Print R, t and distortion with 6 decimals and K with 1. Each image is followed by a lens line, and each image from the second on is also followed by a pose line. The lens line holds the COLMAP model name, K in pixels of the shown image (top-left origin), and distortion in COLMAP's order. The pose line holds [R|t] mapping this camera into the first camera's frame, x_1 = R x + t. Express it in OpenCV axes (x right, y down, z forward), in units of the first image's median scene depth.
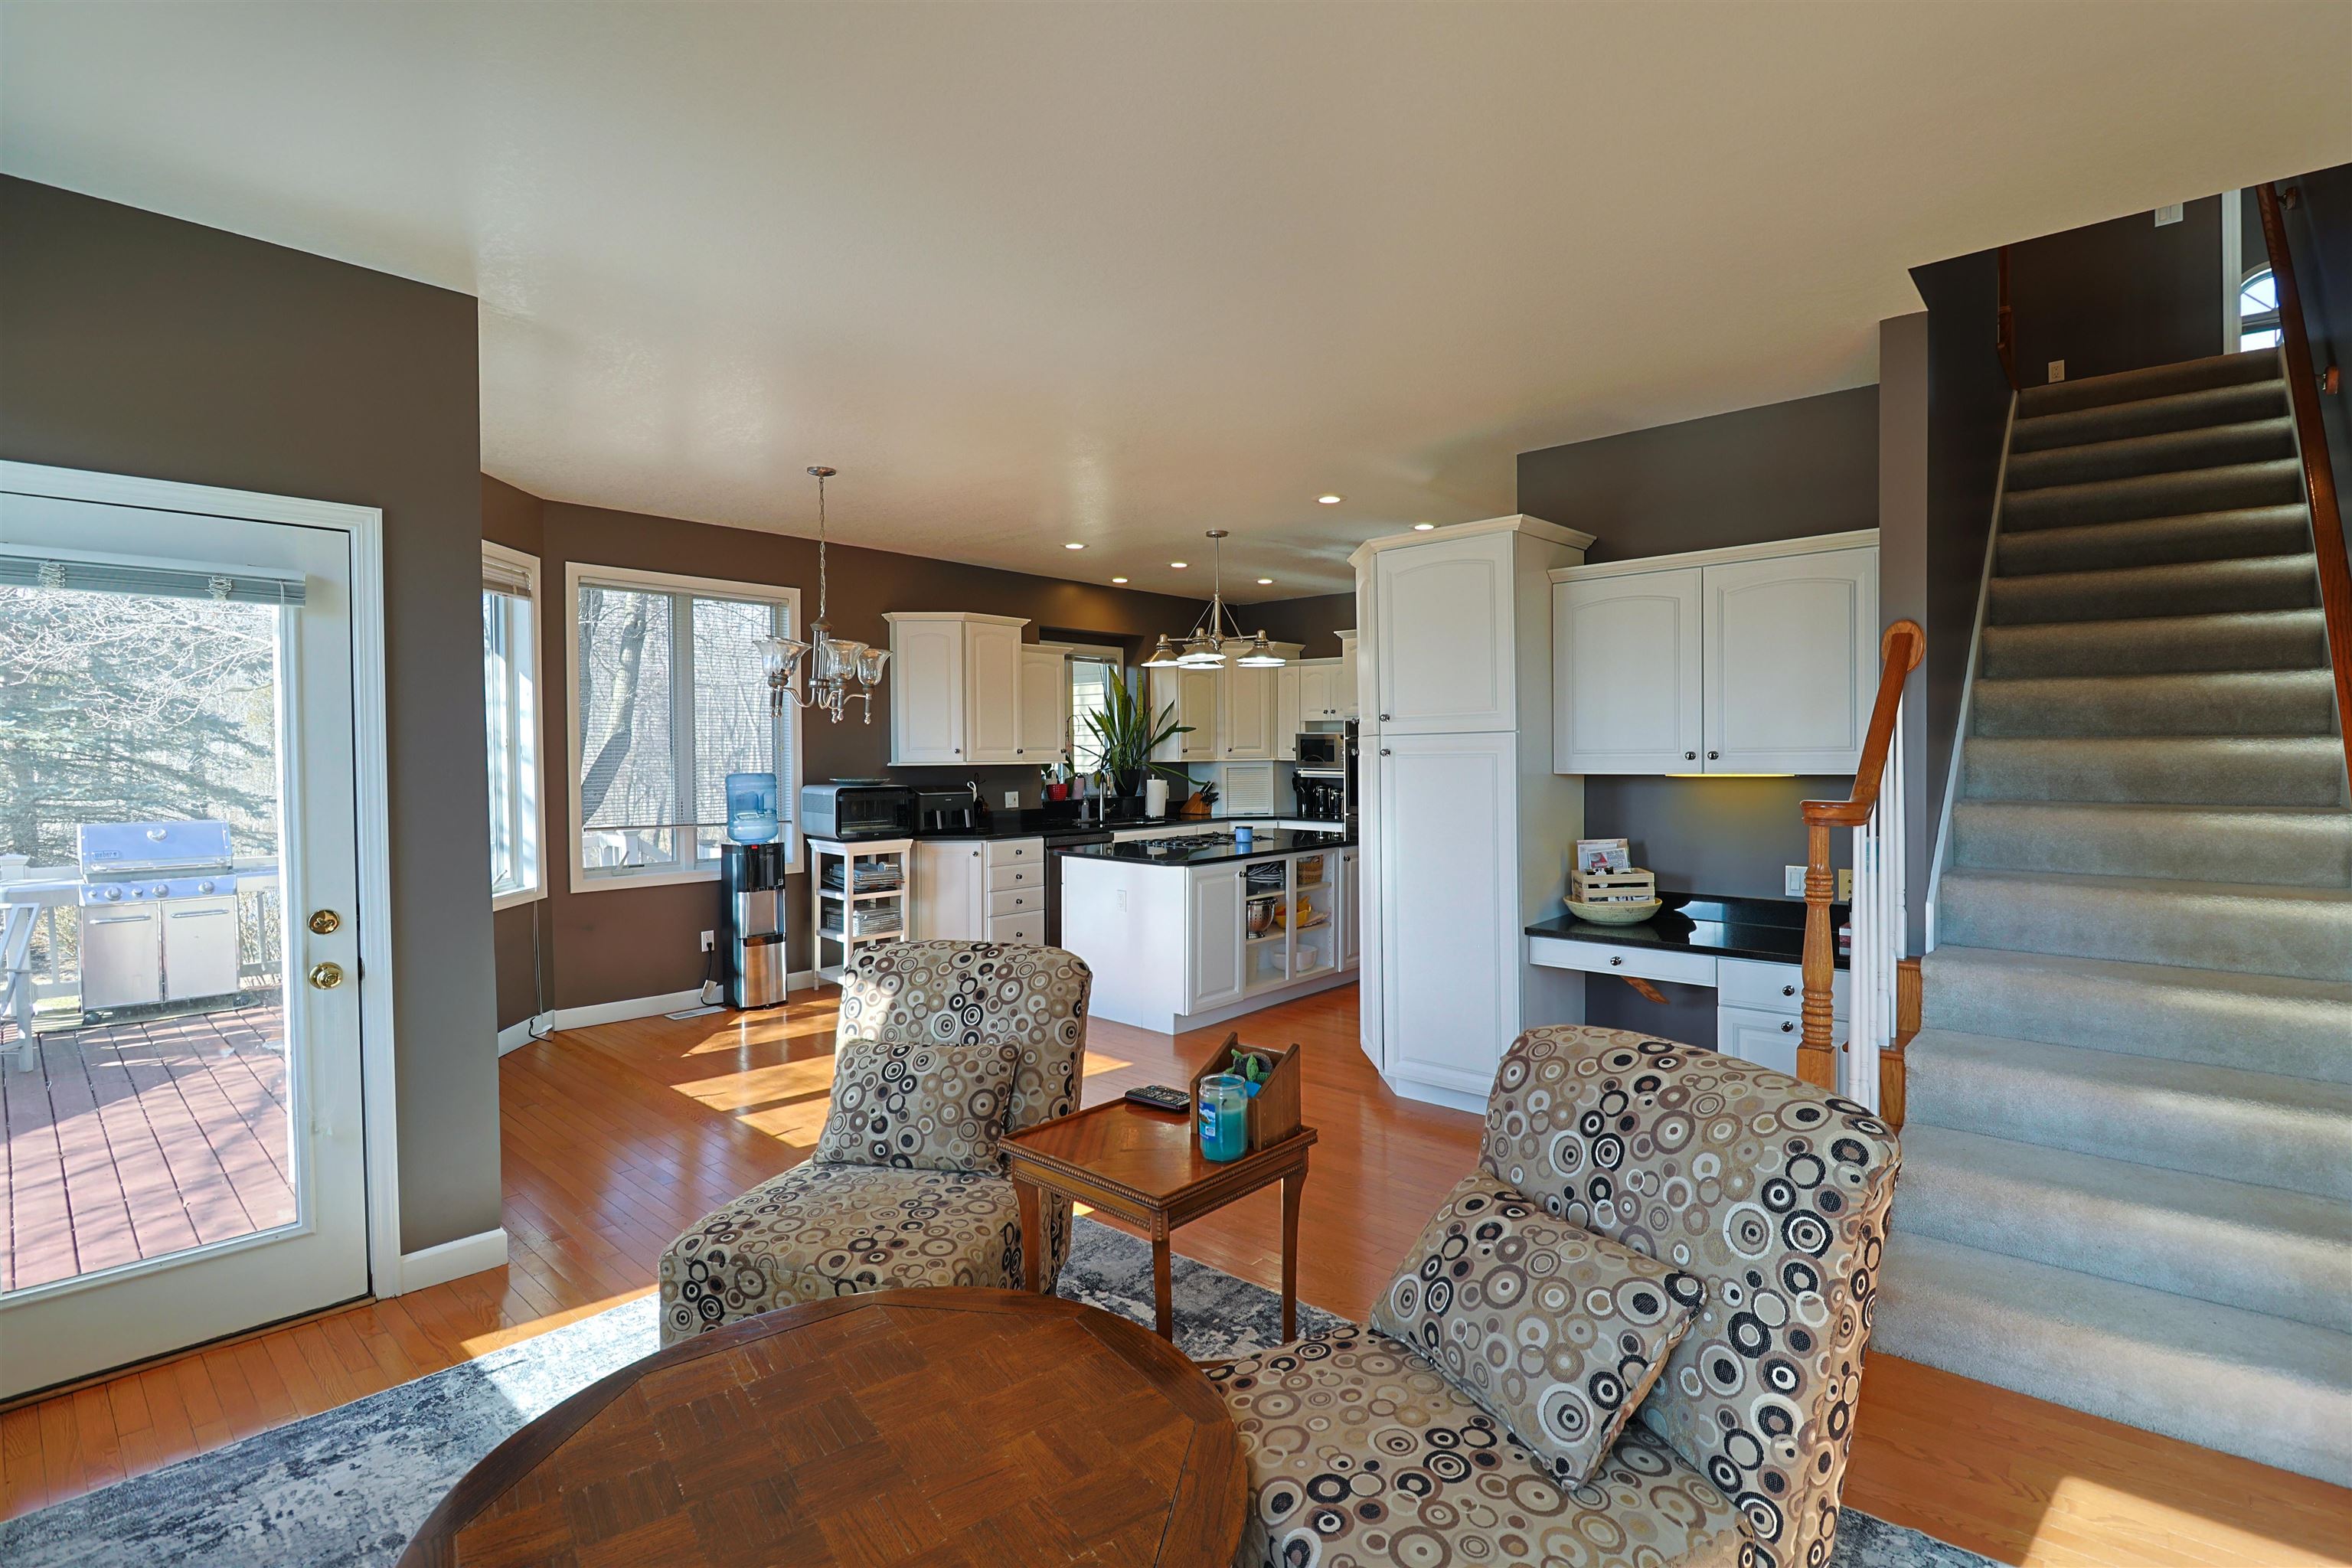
lens RADIAL K [[1094.7, 0, 1182.0], [0, 1094.7, 777.7], [0, 0, 1]] dist [-0.000188, -0.005396]
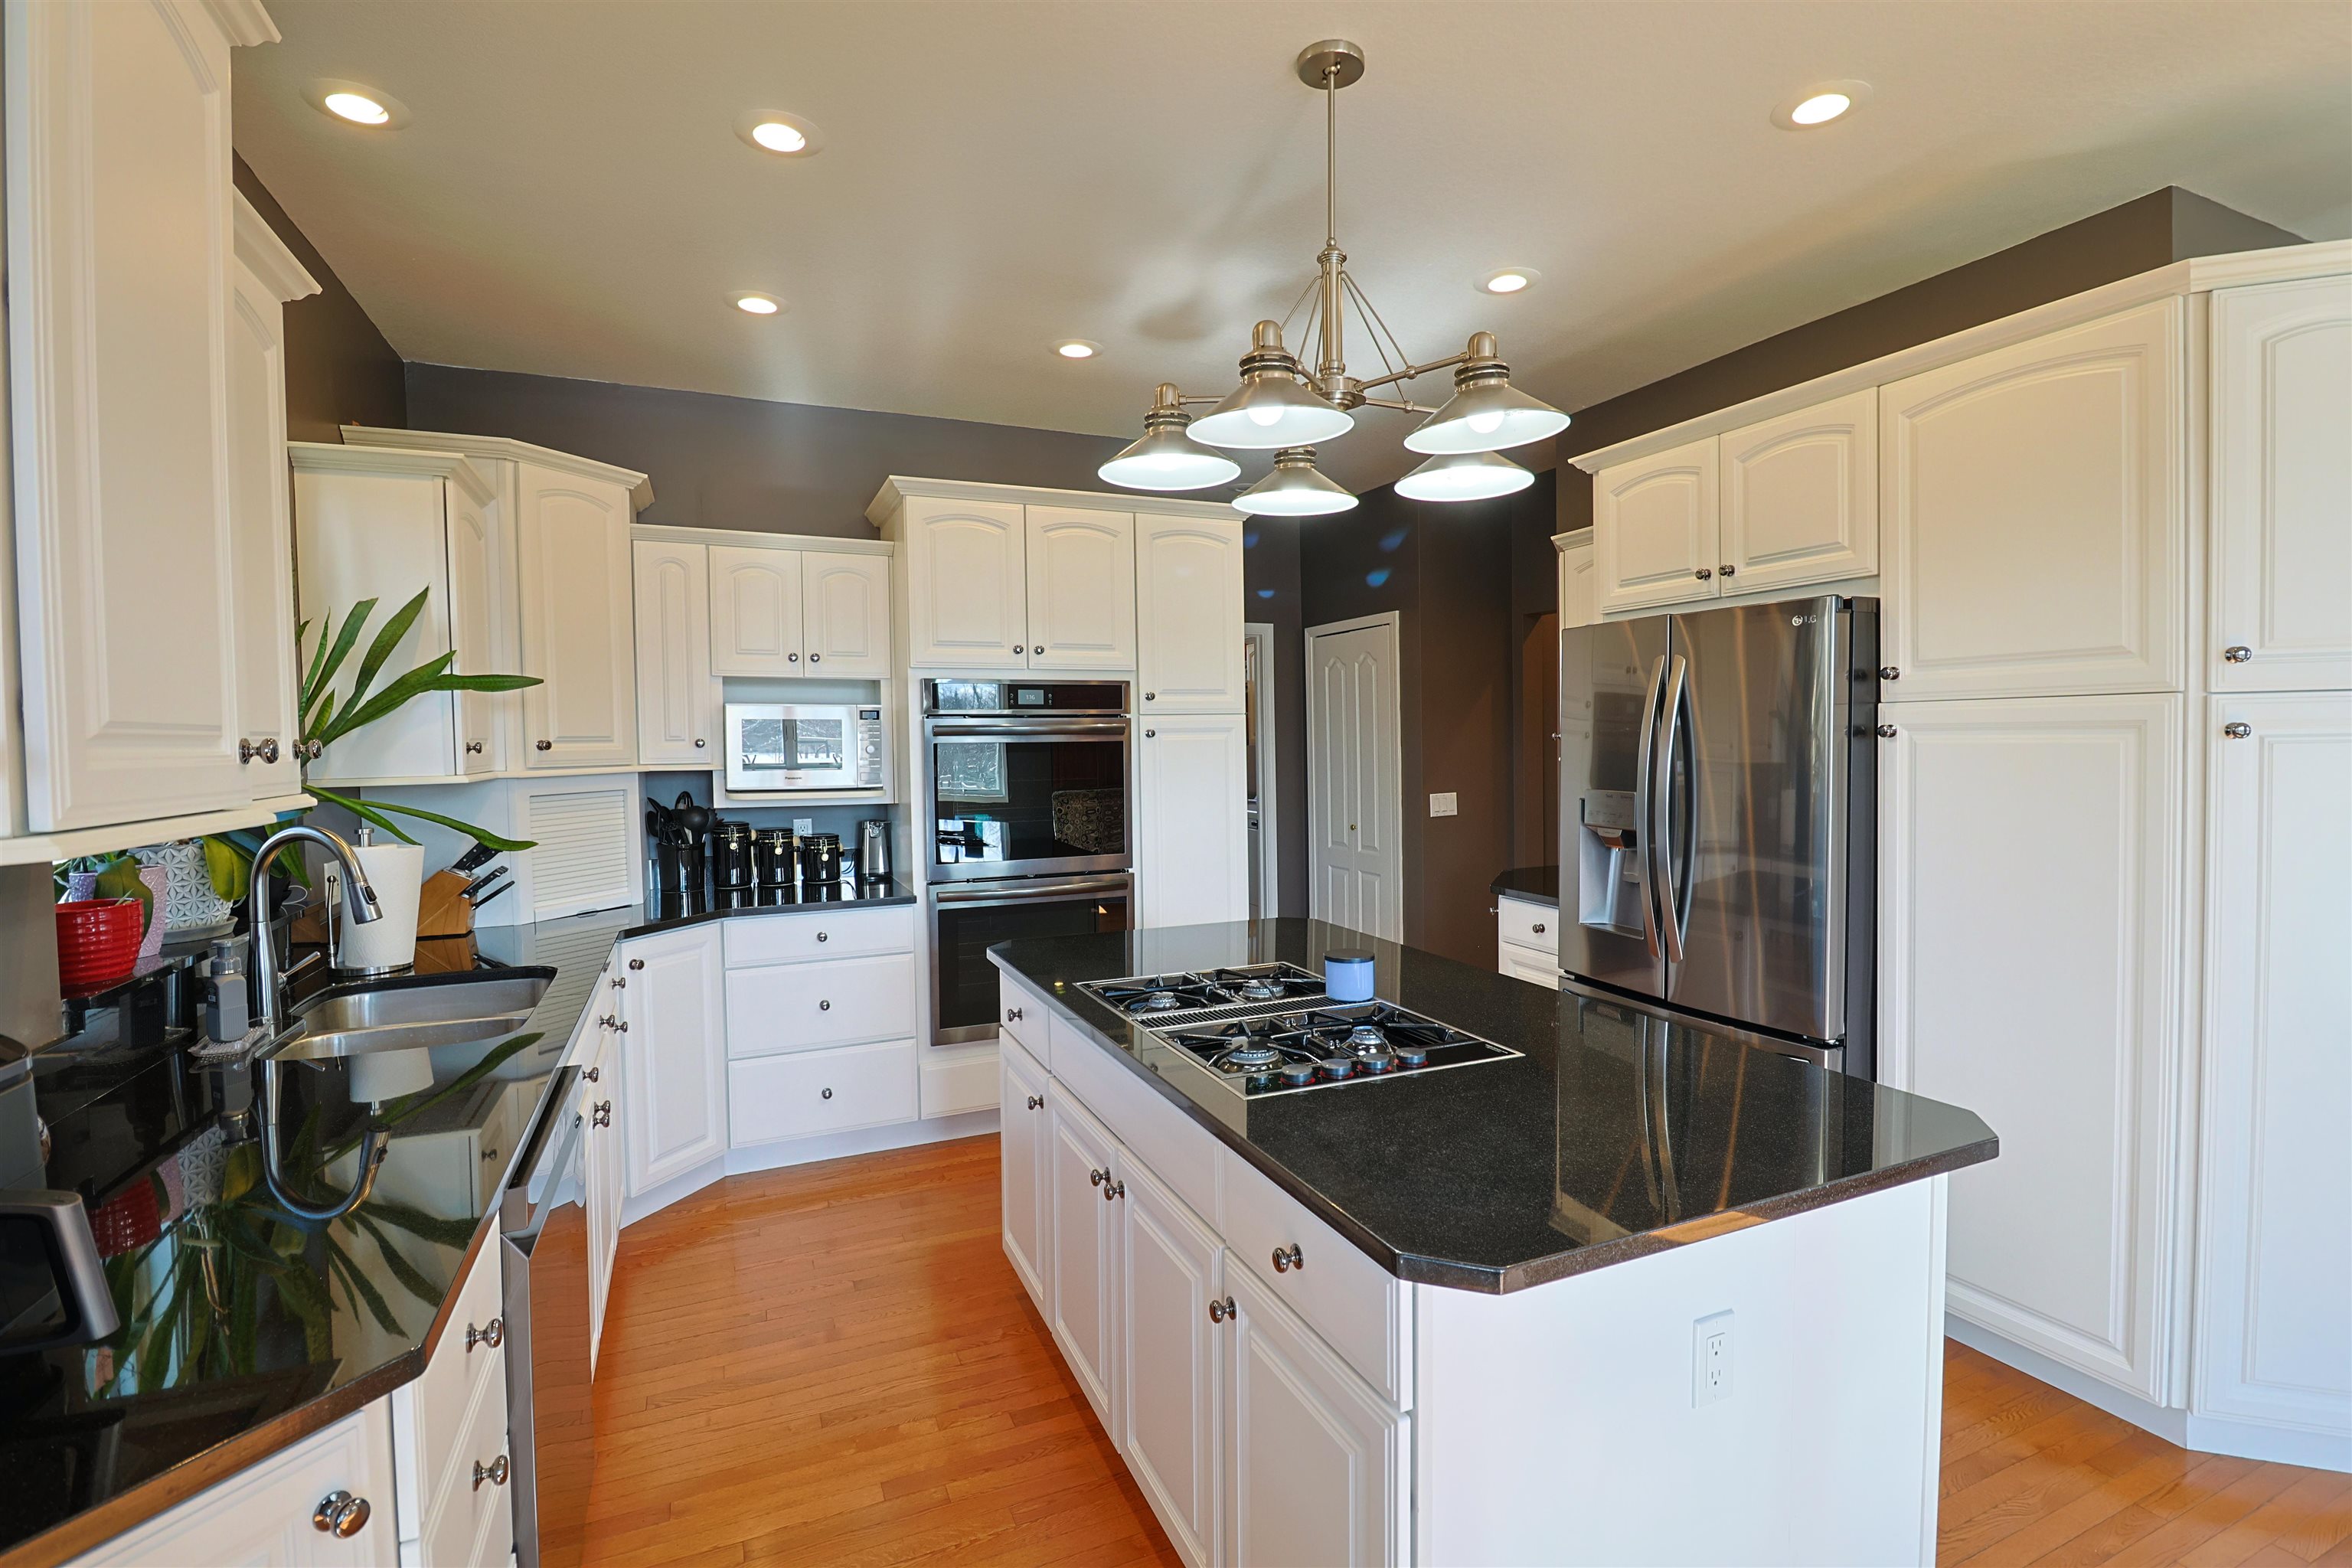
lens RADIAL K [[1094.7, 0, 1179.3], [0, 1094.7, 772.8], [0, 0, 1]] dist [-0.000188, -0.005396]
pose [[0.396316, -0.031011, 0.917590, -0.277297], [0.036555, 0.999170, 0.017980, -0.020520], [-0.917386, 0.026416, 0.397120, 0.886384]]
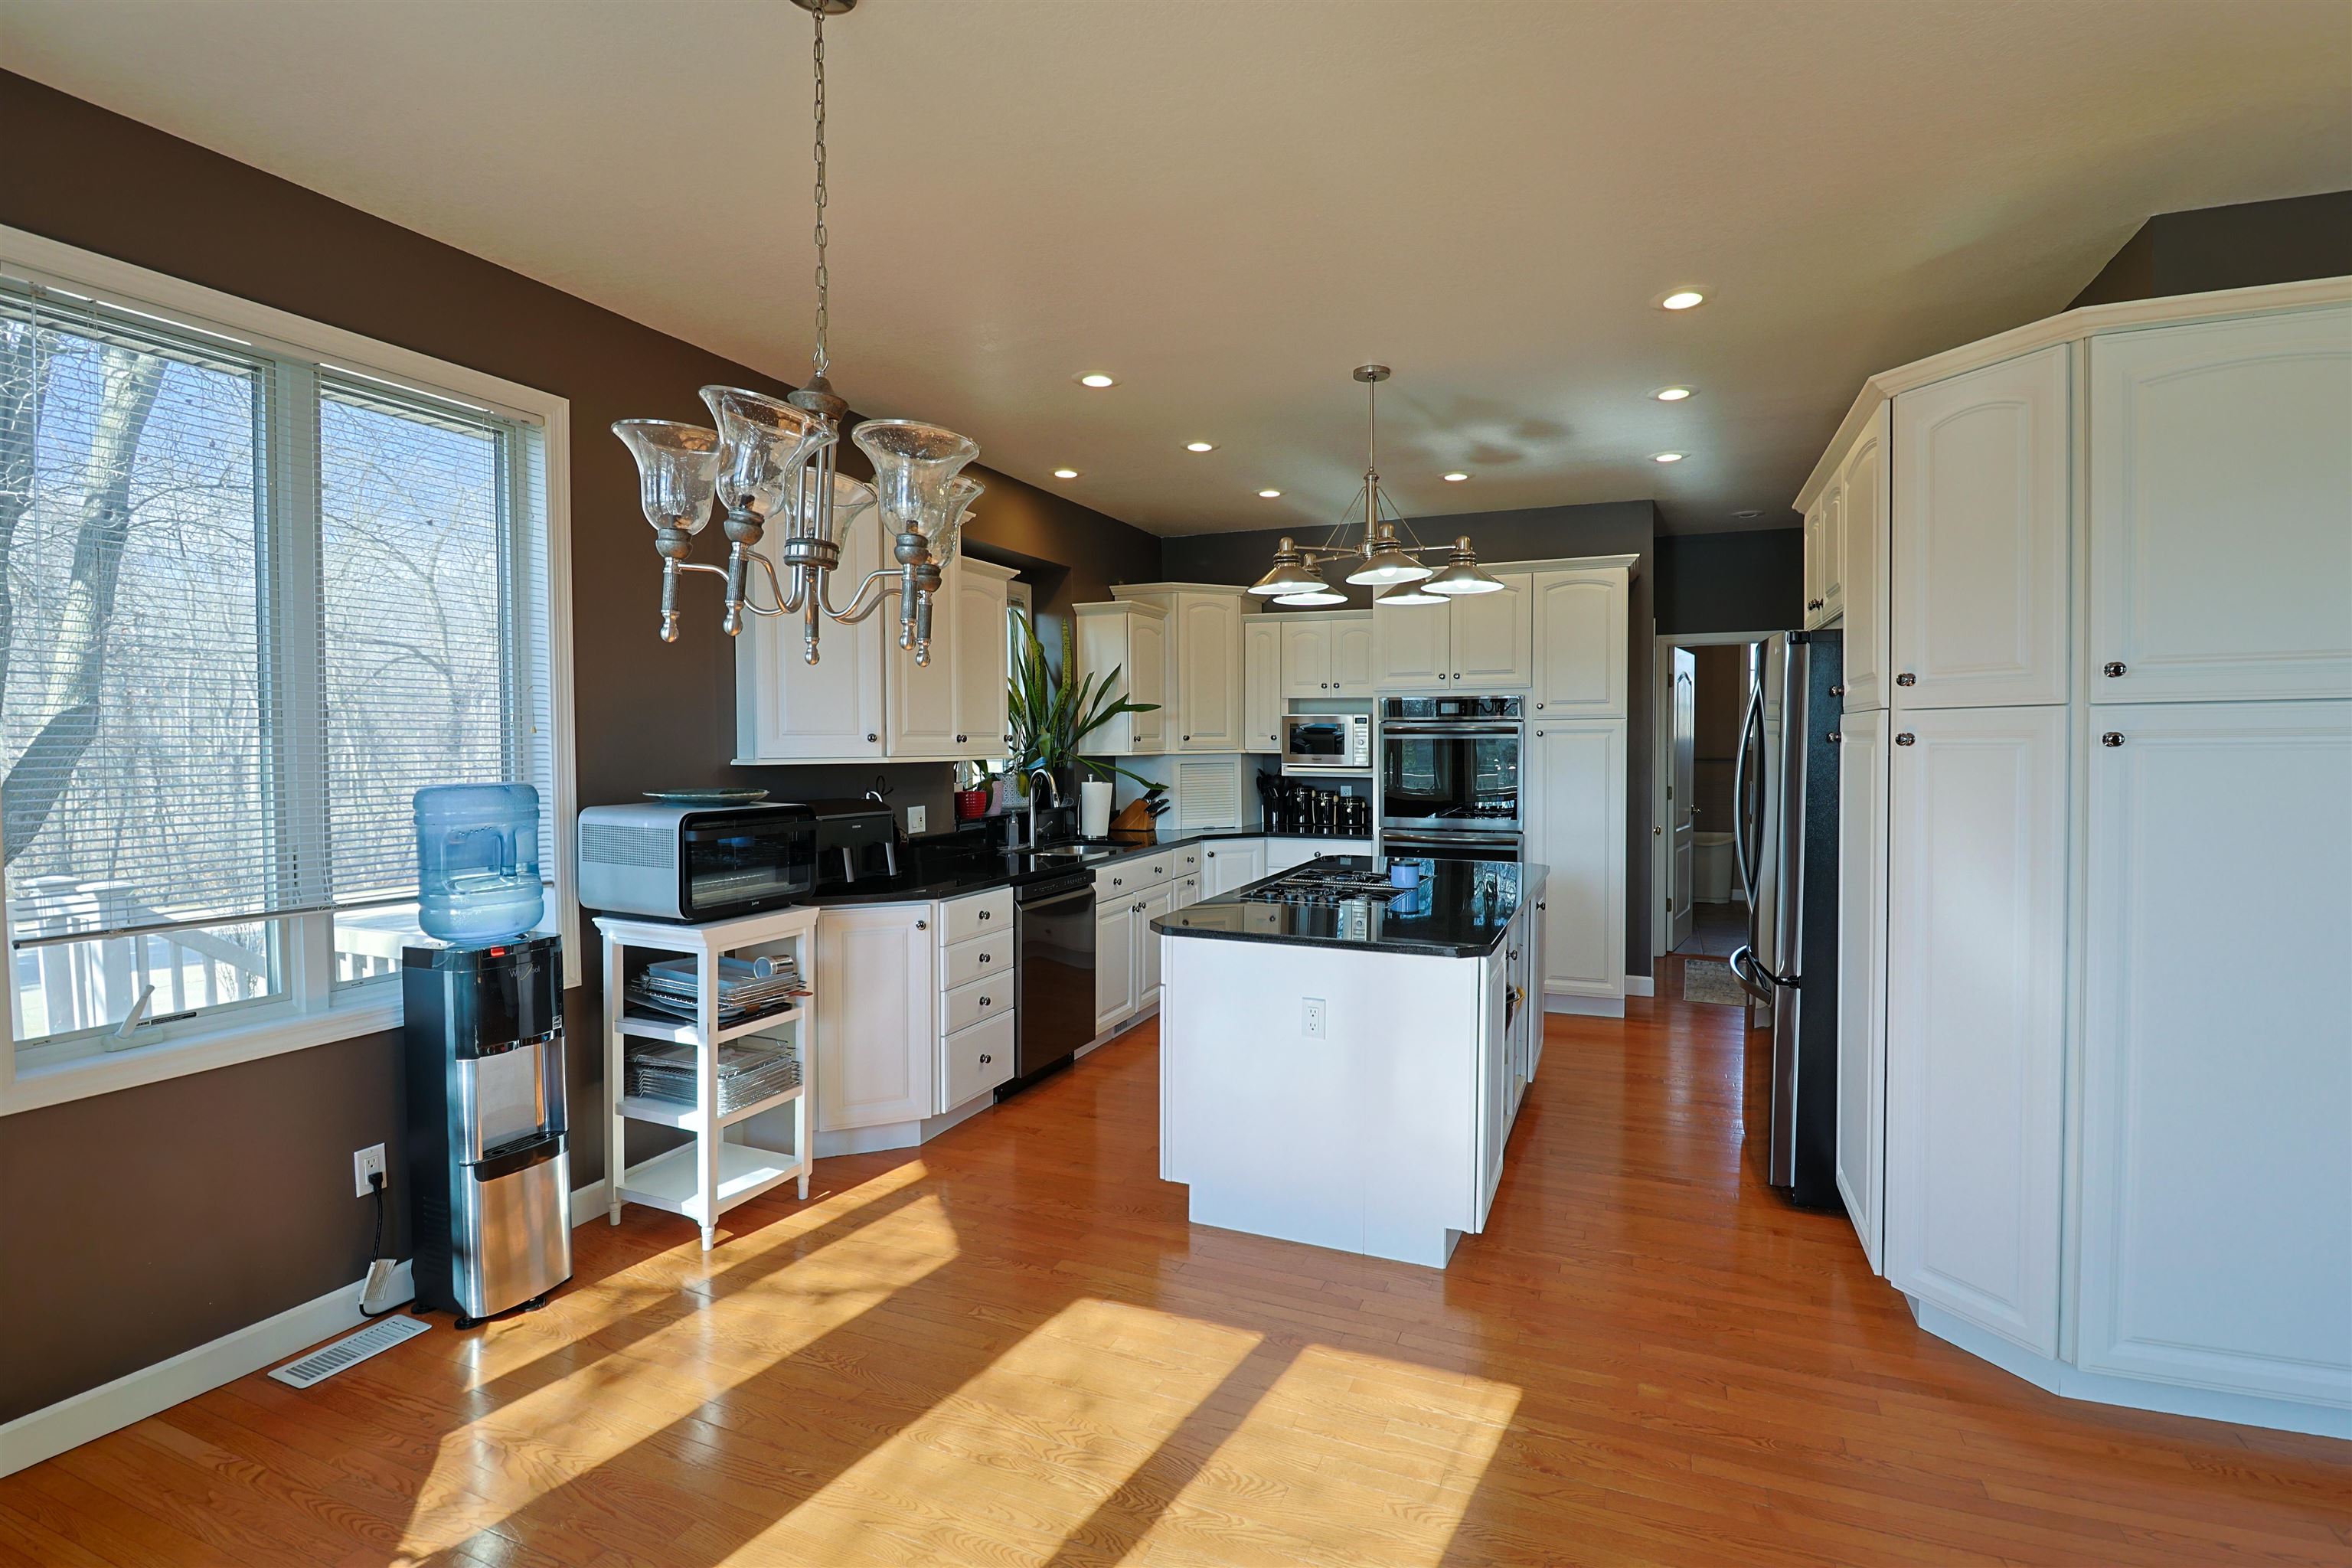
lens RADIAL K [[1094.7, 0, 1182.2], [0, 1094.7, 772.9], [0, 0, 1]] dist [-0.000188, -0.005396]
pose [[0.944372, -0.009703, 0.328735, -0.254410], [0.008907, 0.999953, 0.003926, -0.007969], [-0.328758, -0.000779, 0.944414, 0.454789]]
